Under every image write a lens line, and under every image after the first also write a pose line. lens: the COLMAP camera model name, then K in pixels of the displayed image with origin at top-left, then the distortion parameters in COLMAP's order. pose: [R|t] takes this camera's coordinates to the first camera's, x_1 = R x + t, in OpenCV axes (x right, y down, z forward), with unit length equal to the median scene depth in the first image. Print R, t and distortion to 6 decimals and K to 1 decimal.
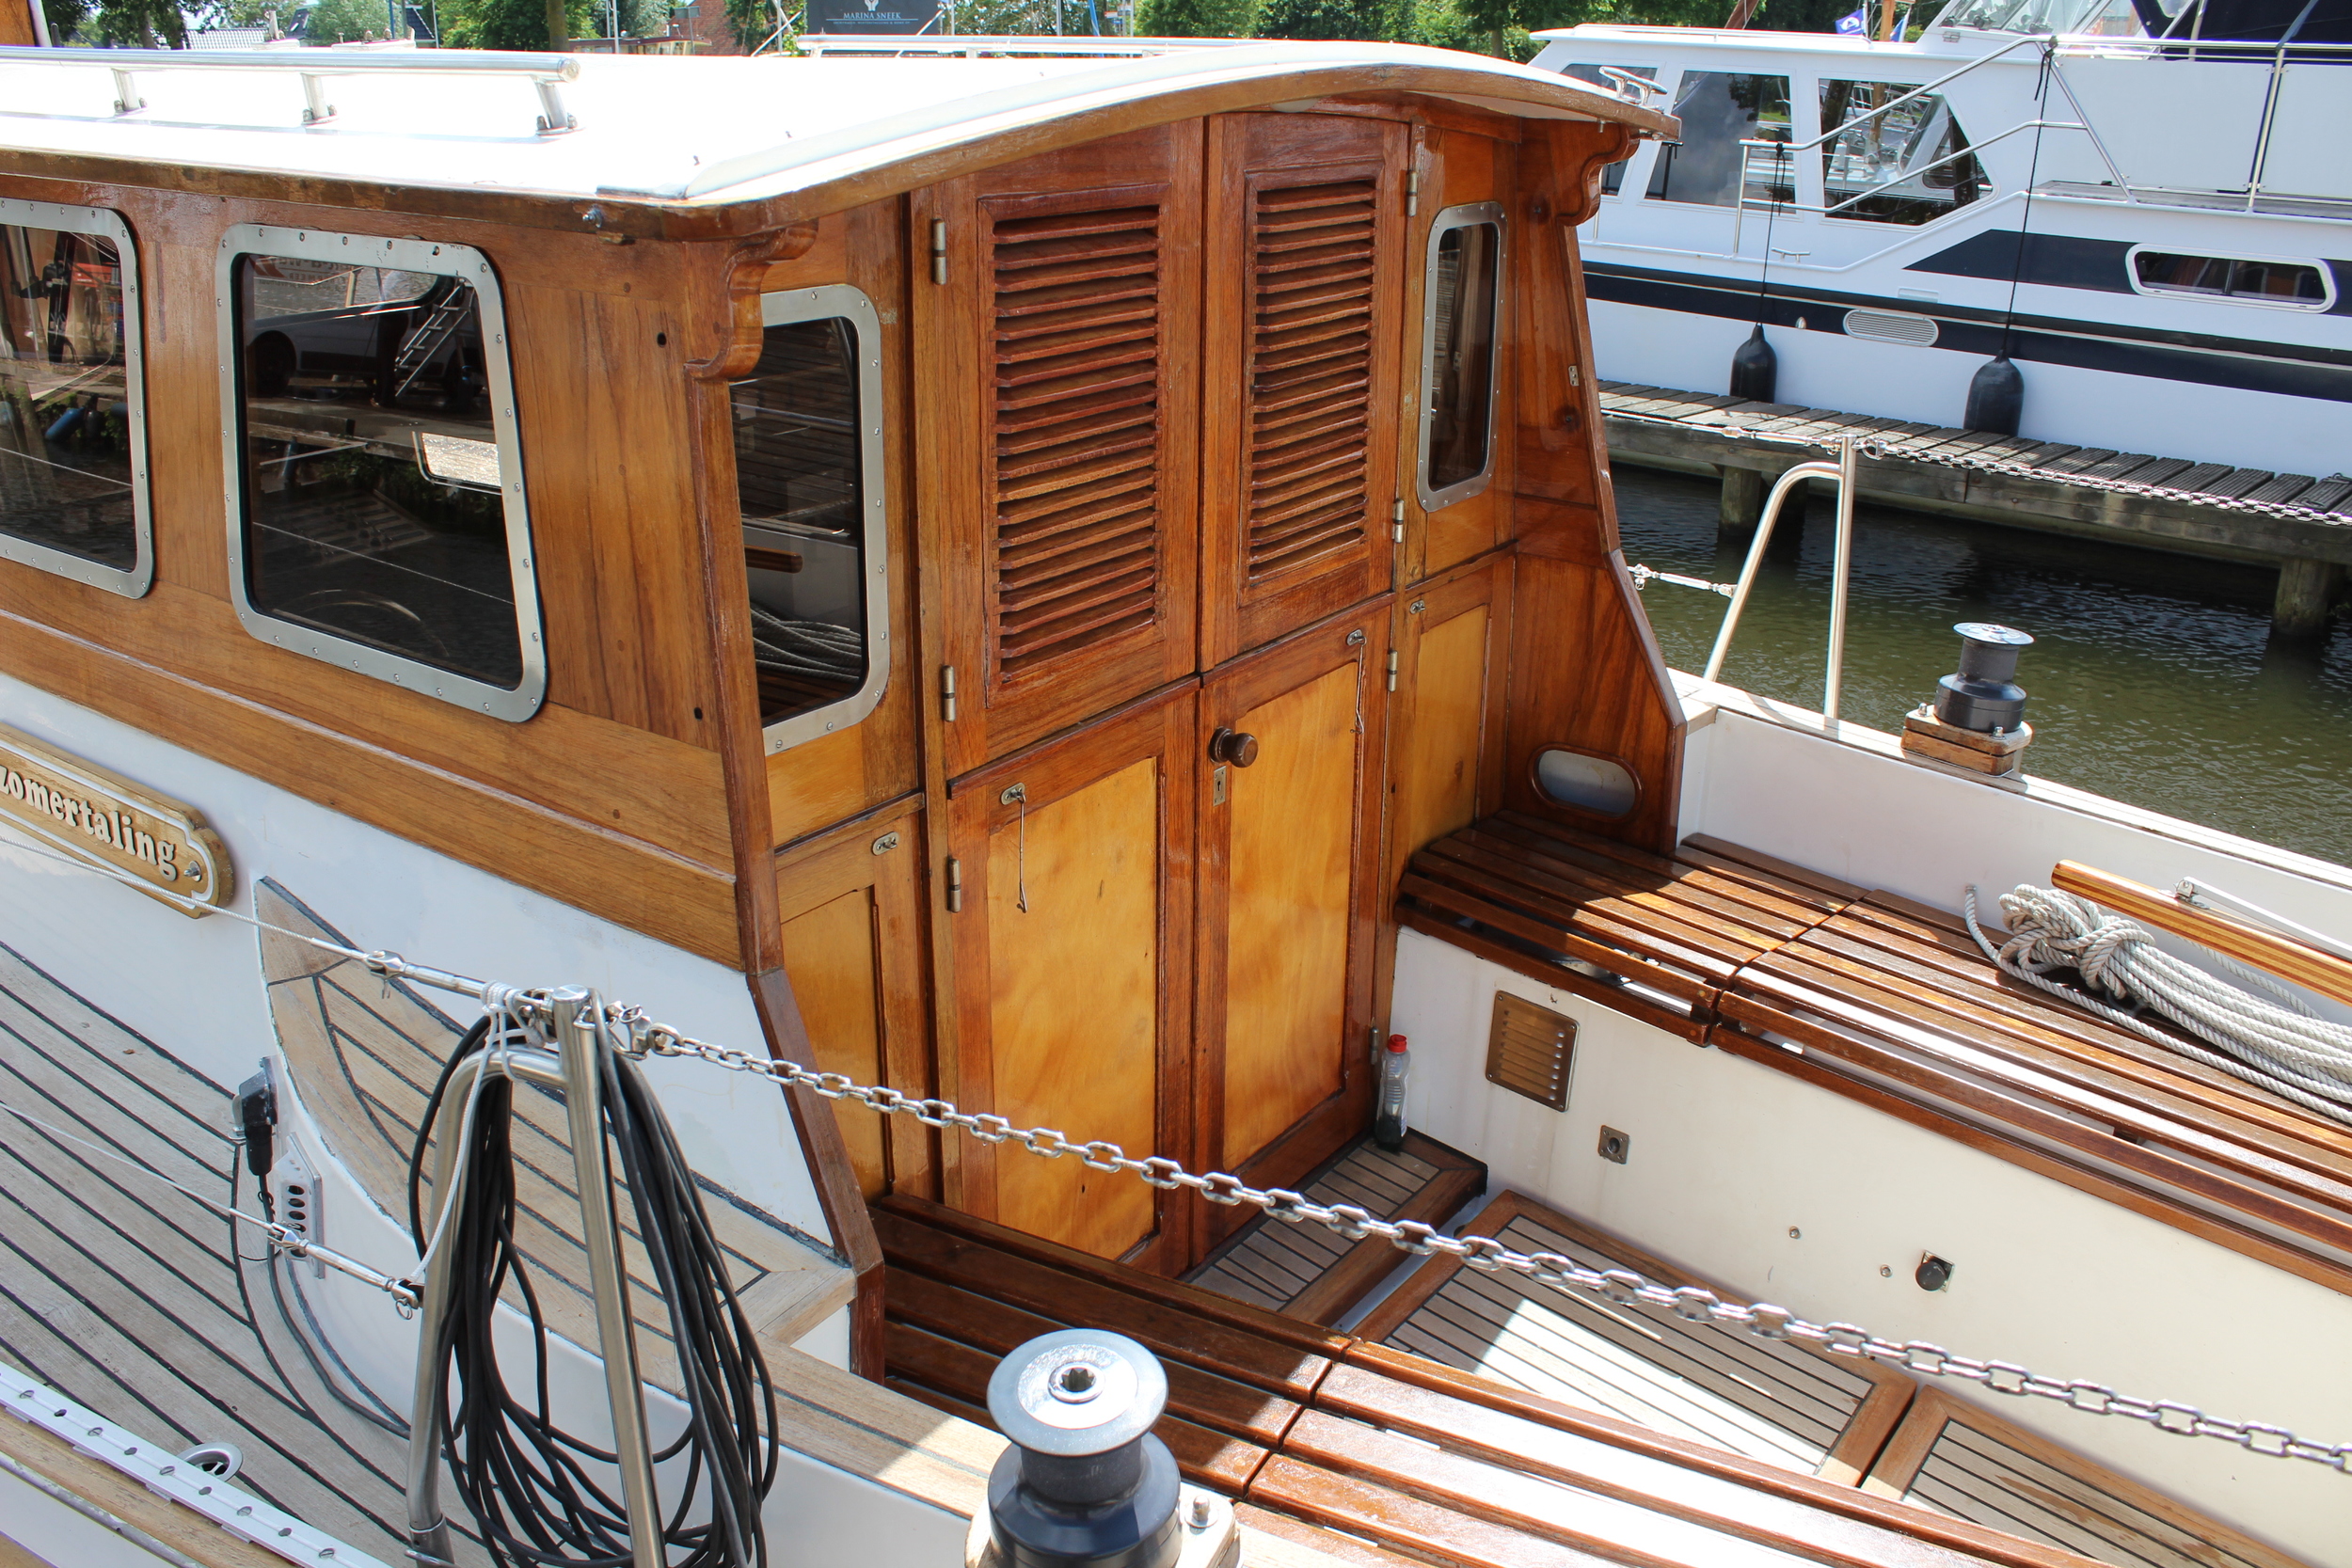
lens RADIAL K [[1993.8, 0, 1184.8], [0, 1993.8, 782.0], [0, 0, 1]] dist [-0.166902, 0.150101]
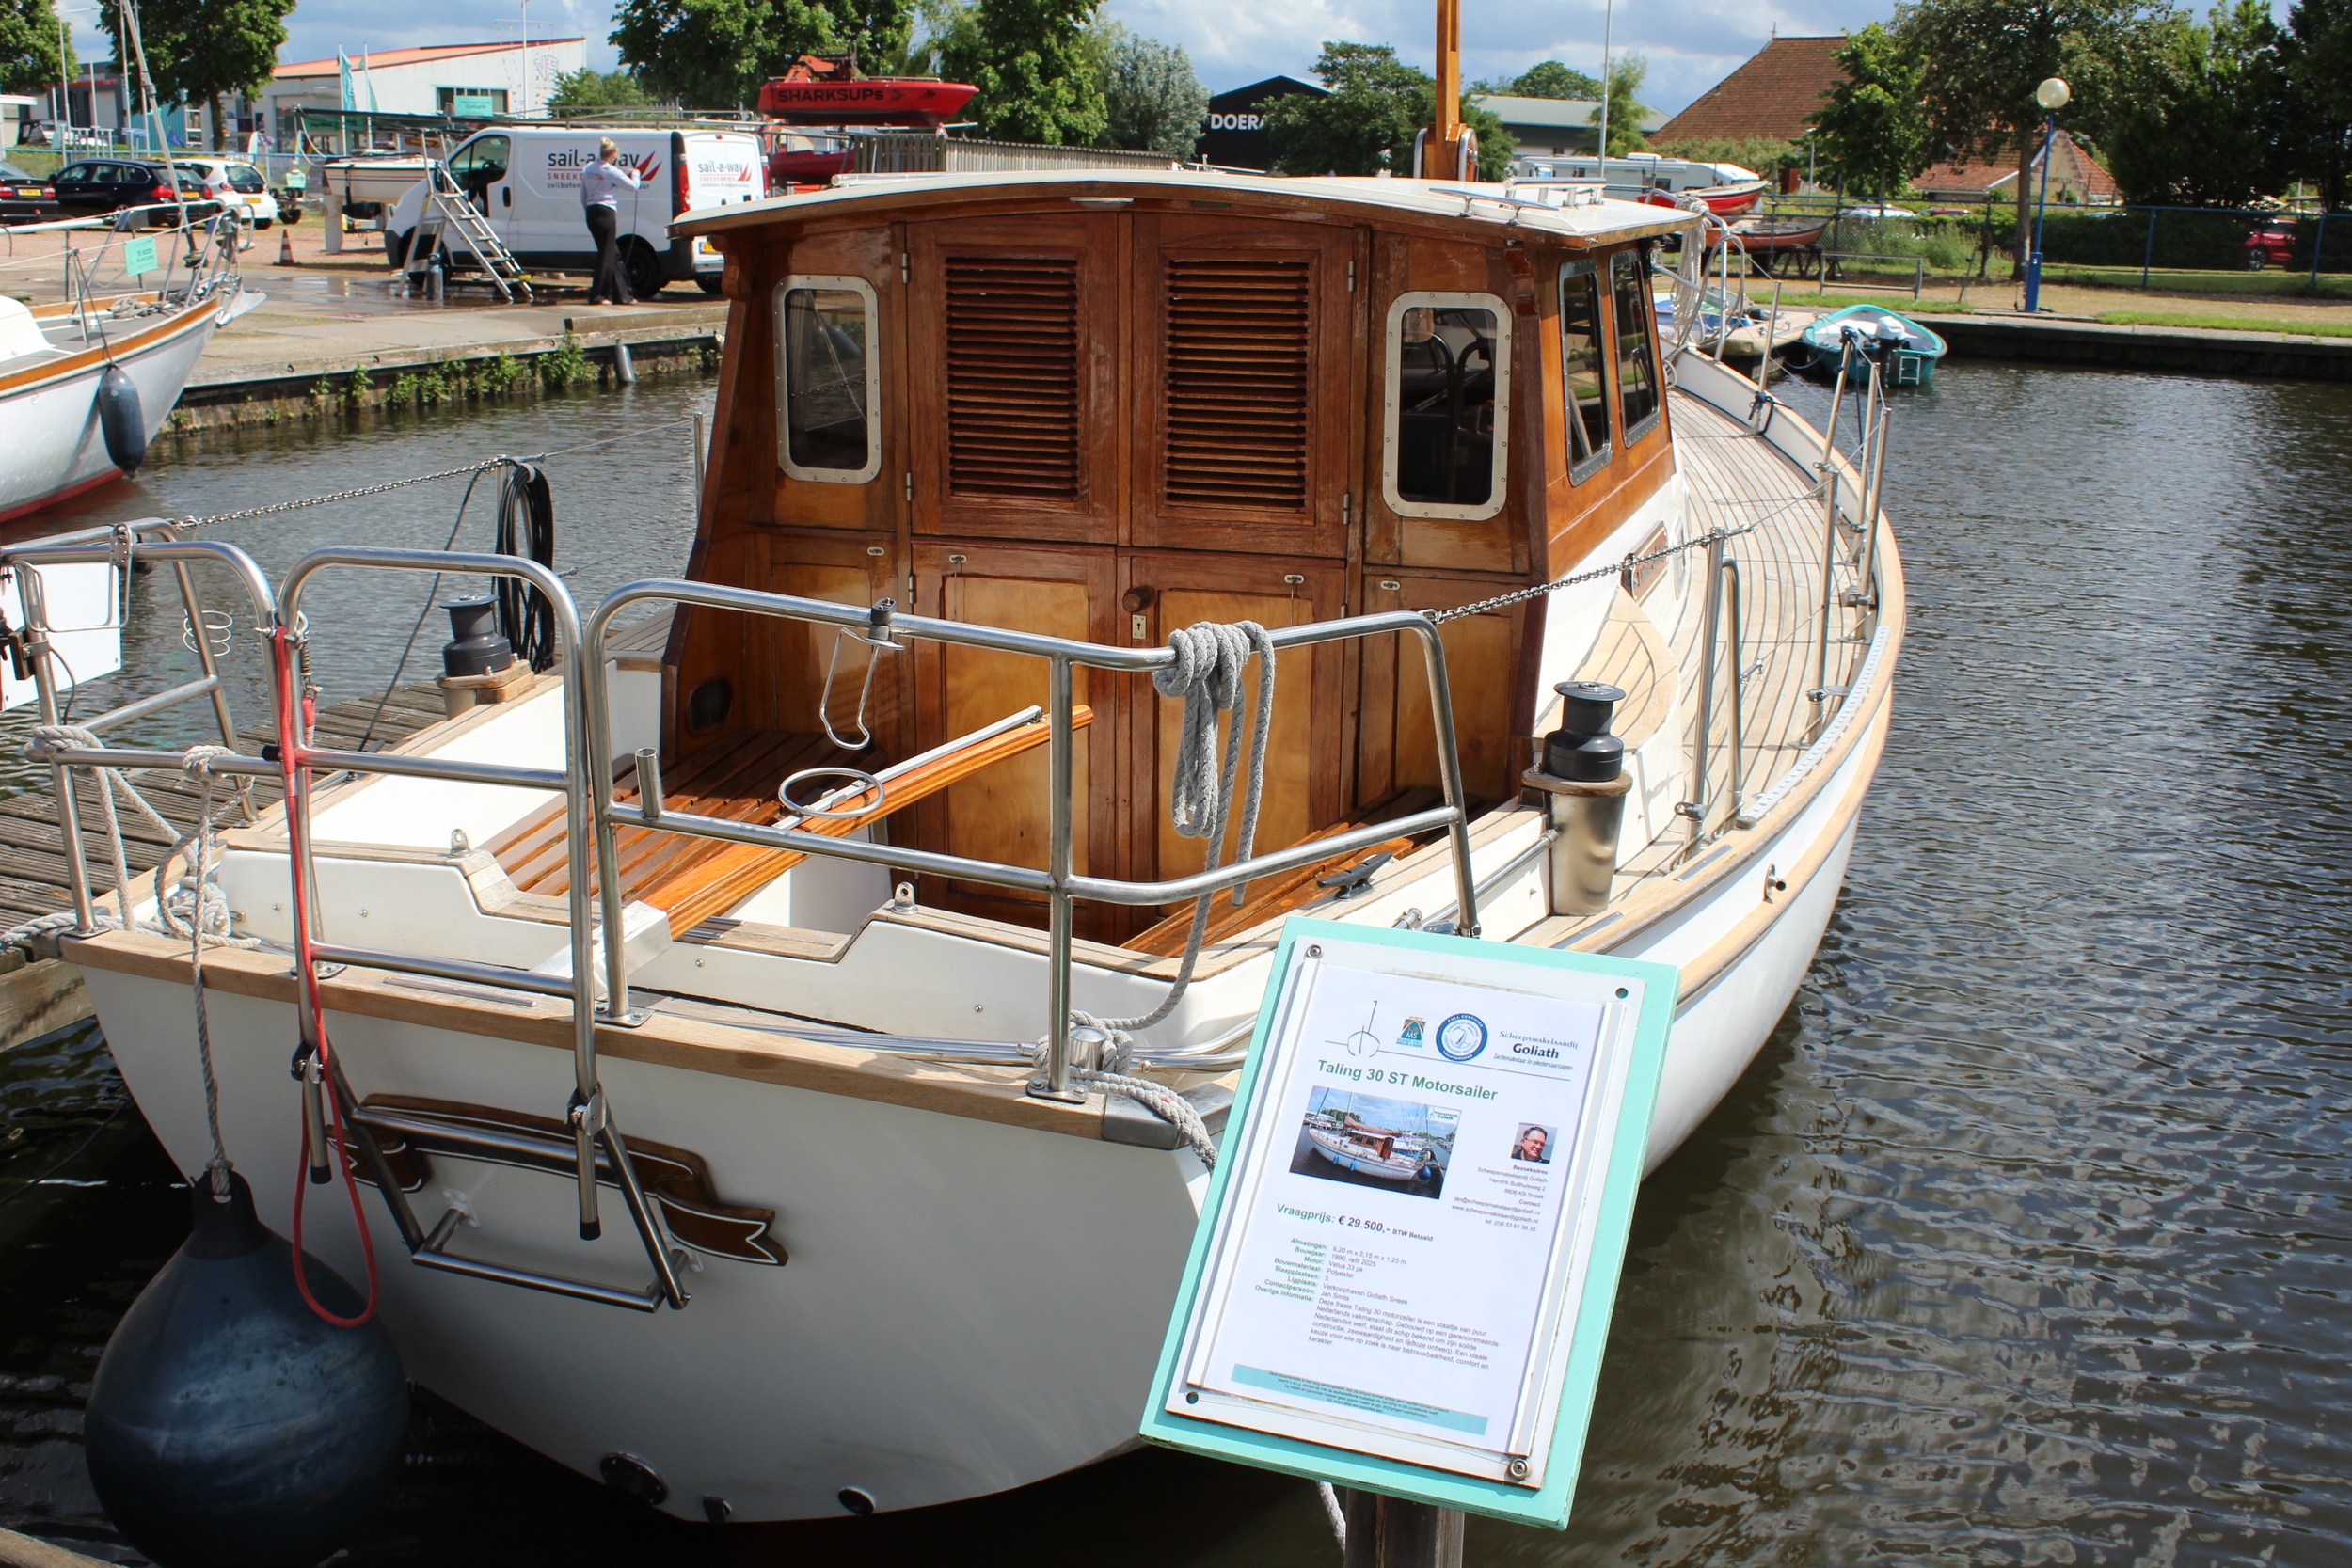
lens RADIAL K [[2318.8, 0, 1182.6], [0, 2318.8, 780.0], [0, 0, 1]] dist [-0.045172, 0.000000]
pose [[0.306953, 0.234314, -0.922430, 2.025830], [-0.350172, 0.929036, 0.119467, -0.132903], [0.884963, 0.286338, 0.367220, 0.422557]]
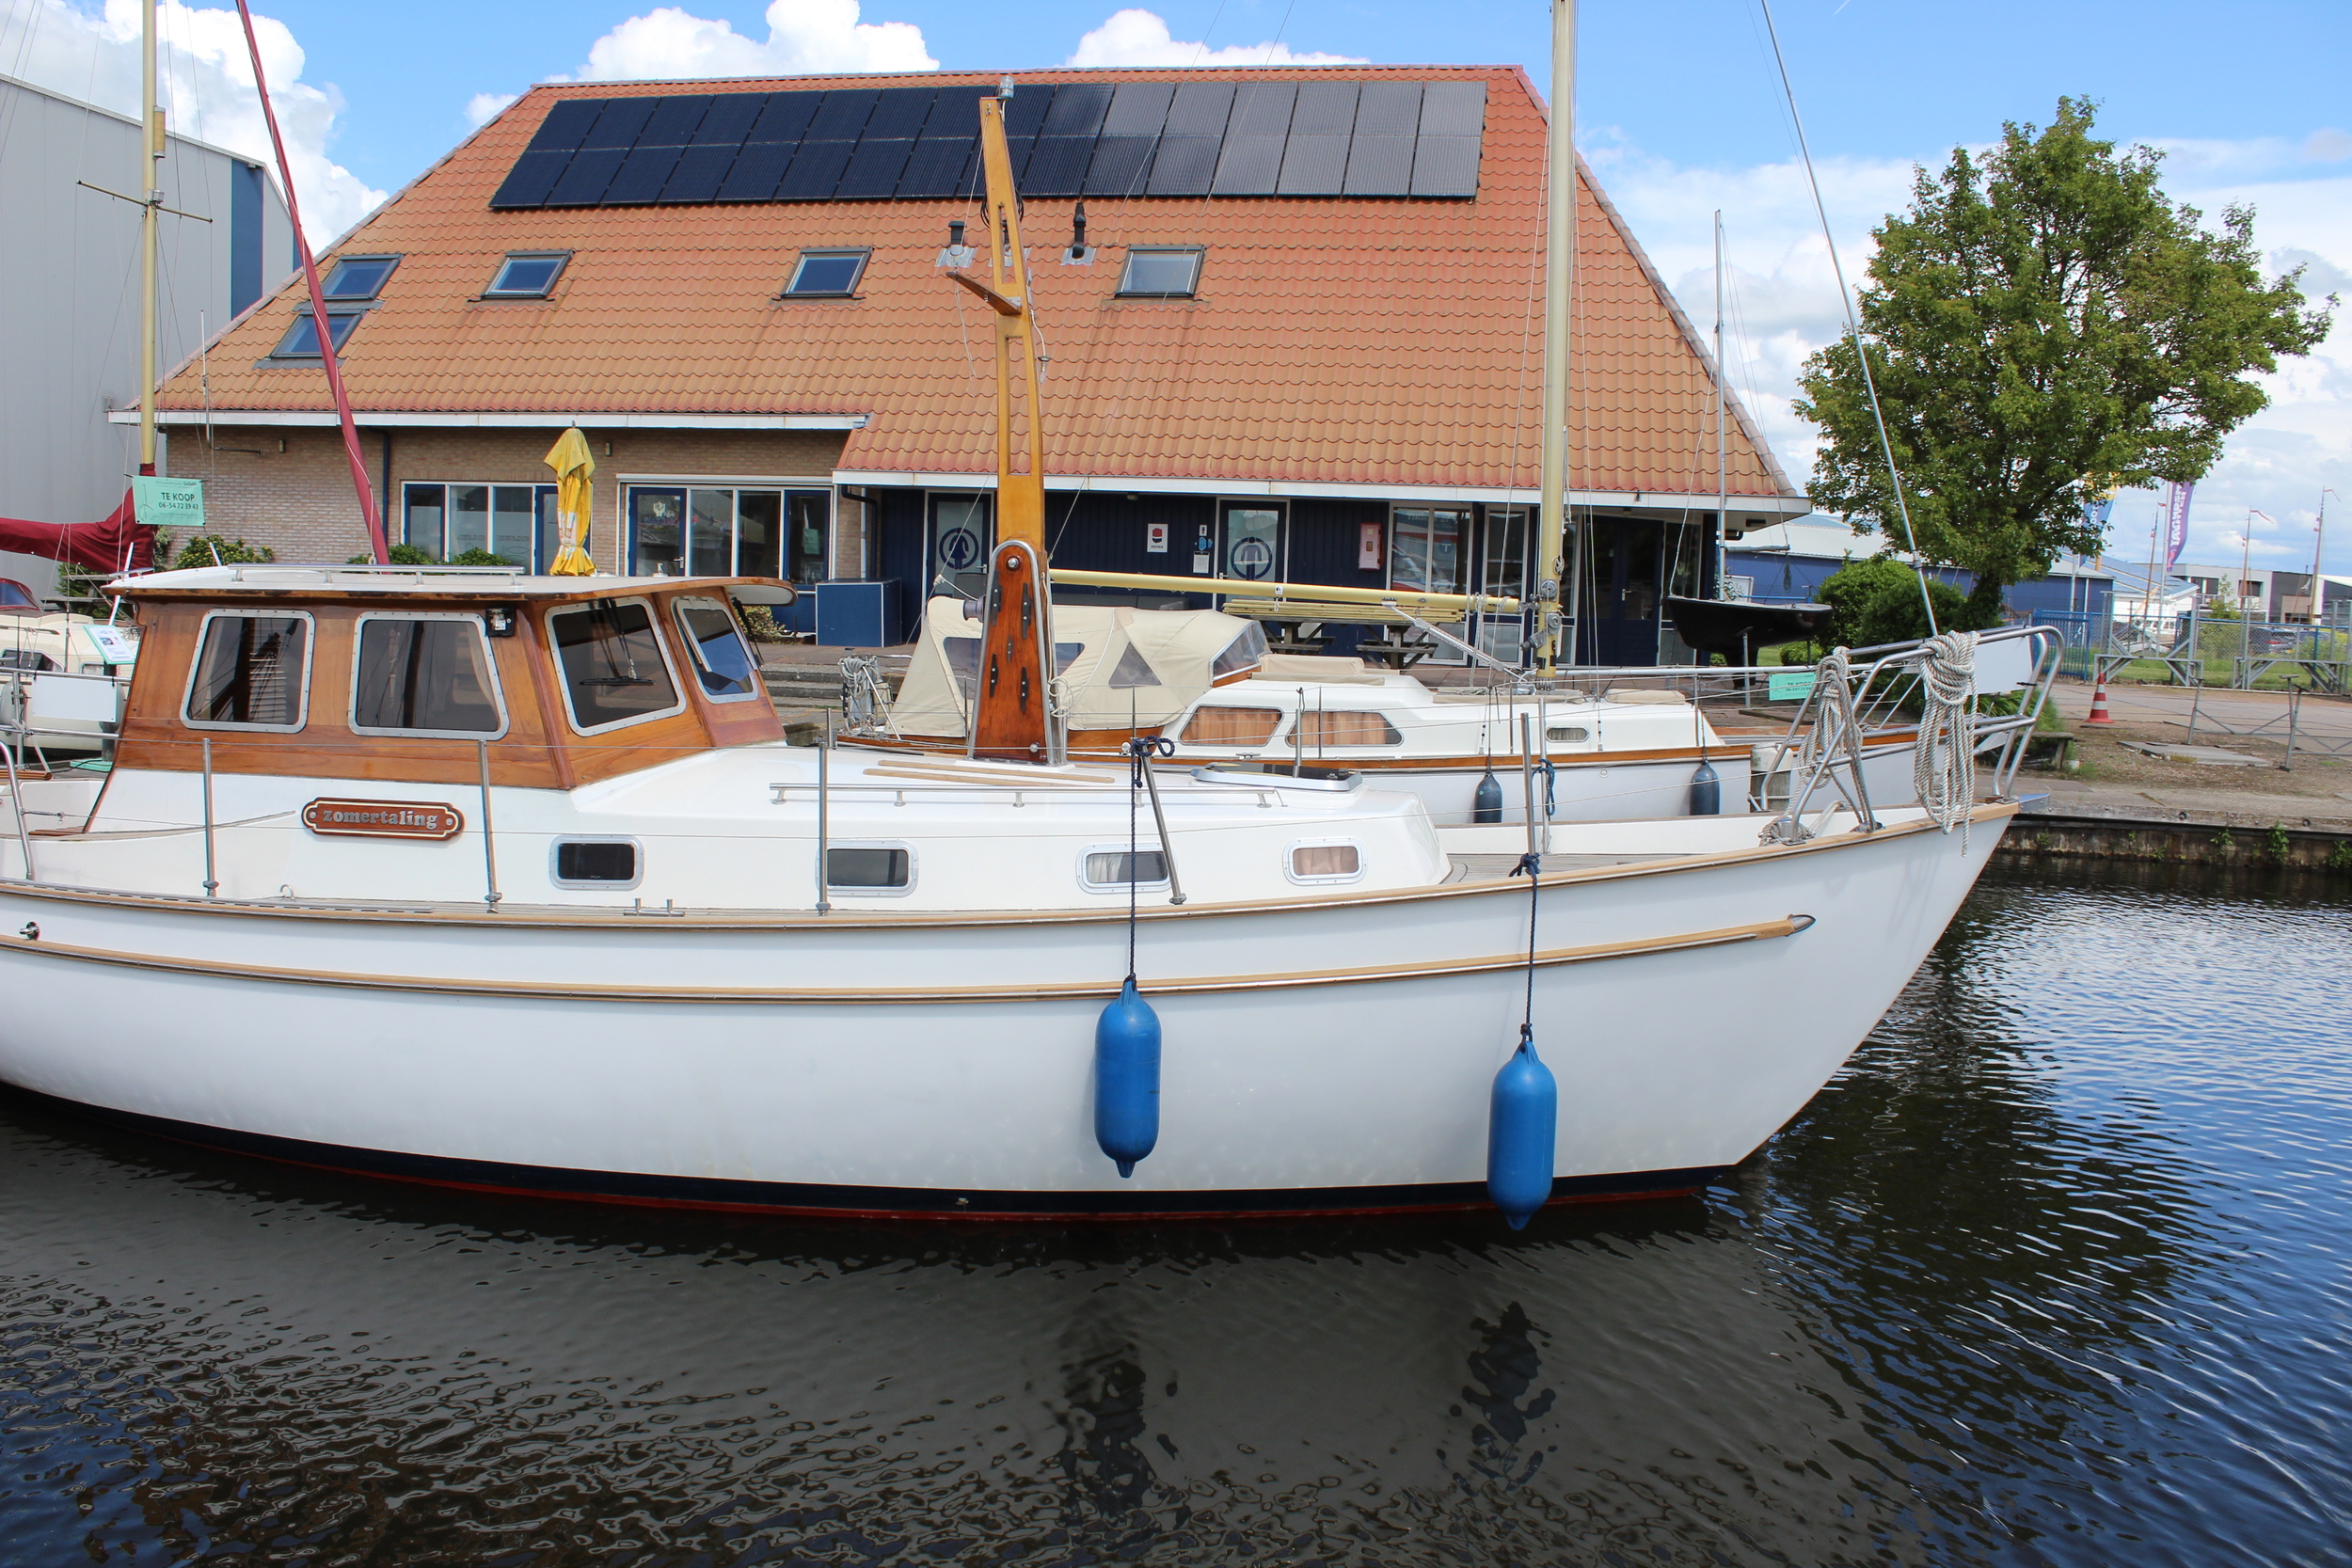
lens RADIAL K [[1993.8, 0, 1134.5], [0, 1993.8, 749.5], [0, 0, 1]] dist [-0.166902, 0.150101]
pose [[-0.888216, -0.005501, -0.459394, 0.059472], [-0.203296, 0.901411, 0.382269, -1.808210], [0.412000, 0.432930, -0.801765, 4.771349]]
